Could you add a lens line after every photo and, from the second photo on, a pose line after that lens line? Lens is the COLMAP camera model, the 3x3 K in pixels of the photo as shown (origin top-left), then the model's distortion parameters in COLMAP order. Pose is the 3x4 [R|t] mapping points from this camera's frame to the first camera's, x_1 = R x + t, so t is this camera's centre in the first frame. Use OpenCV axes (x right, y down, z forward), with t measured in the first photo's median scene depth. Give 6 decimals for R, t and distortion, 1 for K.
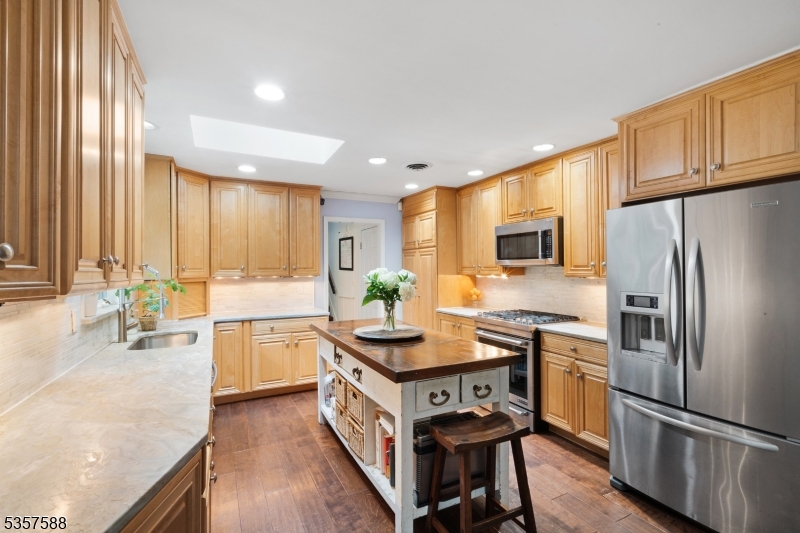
lens RADIAL K [[373.3, 0, 400.0], [0, 373.3, 266.5], [0, 0, 1]] dist [0.000156, -0.000012]
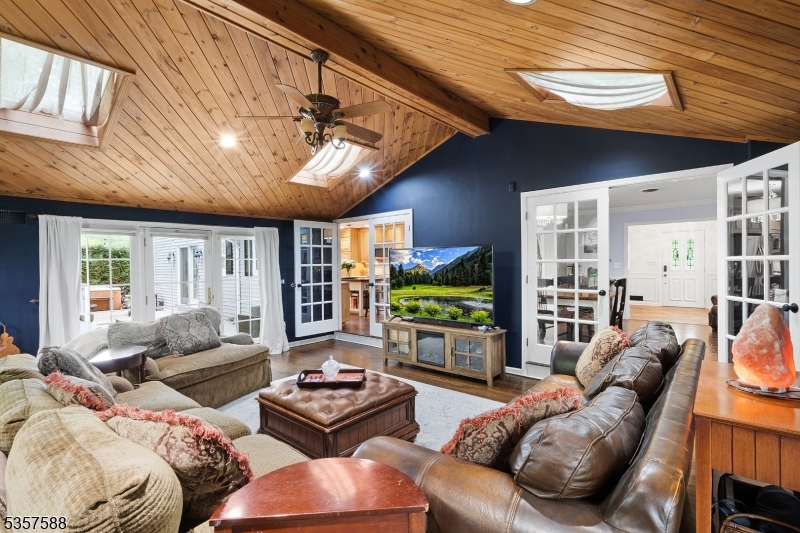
lens RADIAL K [[373.3, 0, 400.0], [0, 373.3, 266.5], [0, 0, 1]] dist [0.000156, -0.000012]
pose [[0.926881, -0.013552, 0.375111, -0.693129], [0.006709, 0.999787, 0.019541, 0.004902], [-0.375296, -0.015596, 0.926774, -1.900611]]
